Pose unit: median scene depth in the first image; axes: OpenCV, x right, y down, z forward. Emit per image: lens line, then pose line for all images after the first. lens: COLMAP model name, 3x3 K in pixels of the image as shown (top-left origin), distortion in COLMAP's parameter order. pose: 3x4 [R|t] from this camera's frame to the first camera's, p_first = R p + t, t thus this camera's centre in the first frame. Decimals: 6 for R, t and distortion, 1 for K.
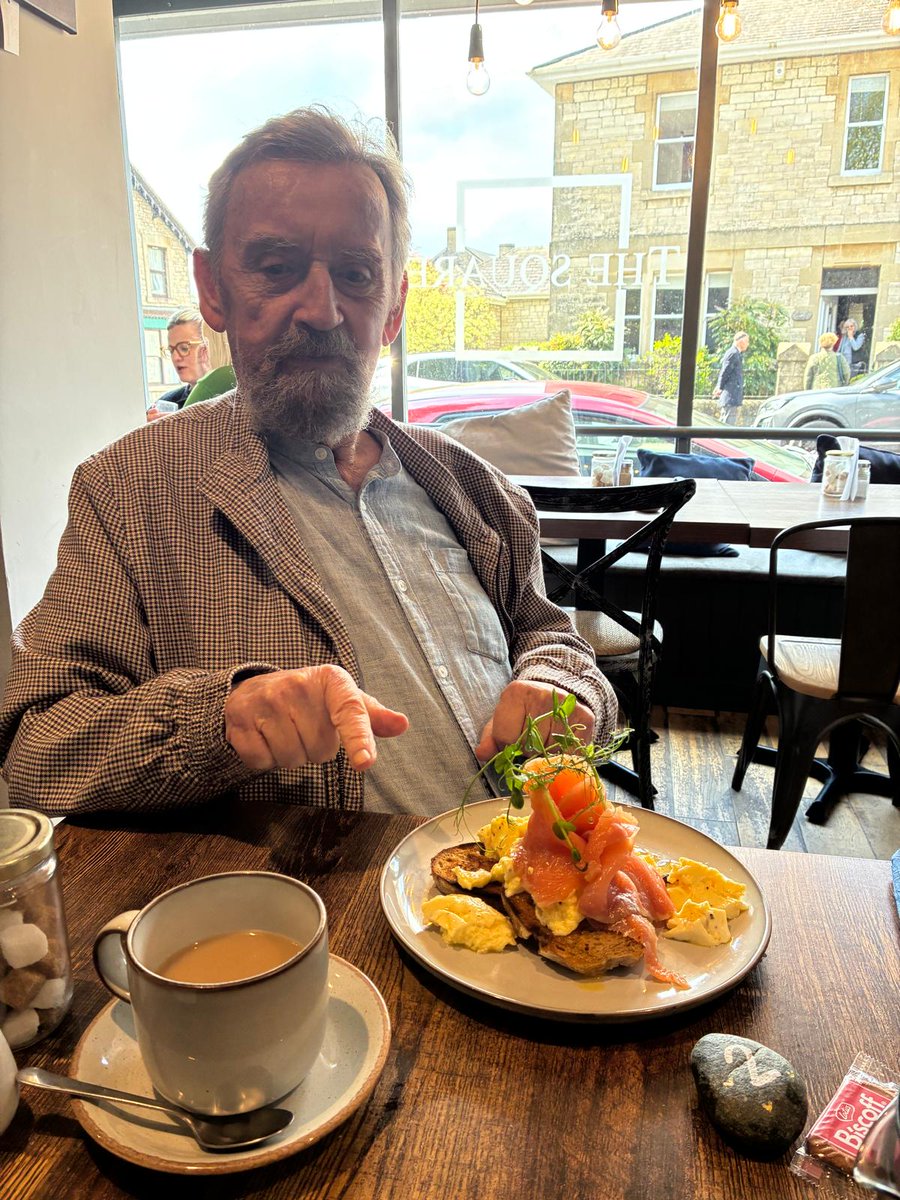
lens RADIAL K [[880.6, 0, 448.1], [0, 880.6, 607.1], [0, 0, 1]] dist [0.006430, -0.001031]
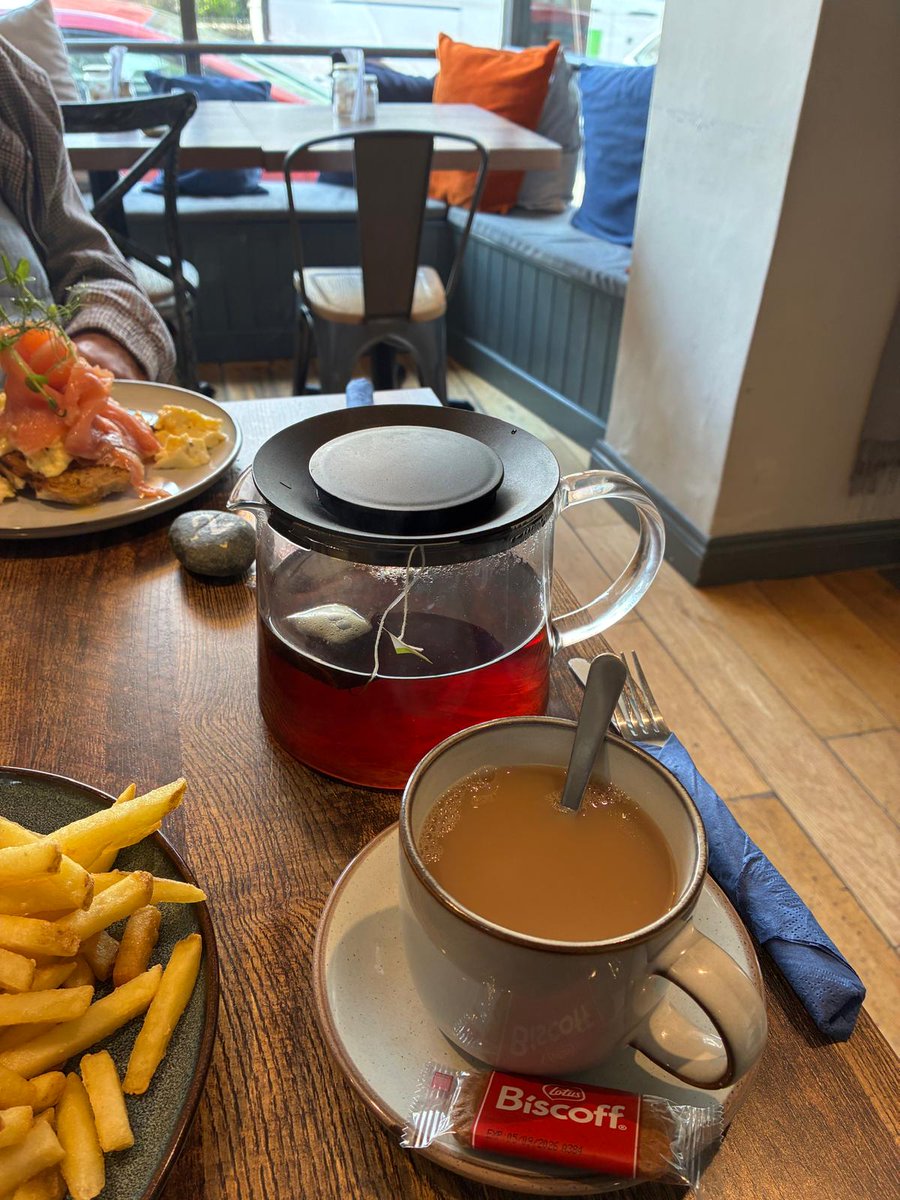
lens RADIAL K [[920.5, 0, 444.8], [0, 920.5, 592.7], [0, 0, 1]] dist [0.045477, -0.070938]
pose [[0.902216, -0.209562, 0.376948, 0.099883], [0.087637, 0.944859, 0.315532, 0.179937], [-0.422287, -0.251644, 0.870833, -0.258959]]
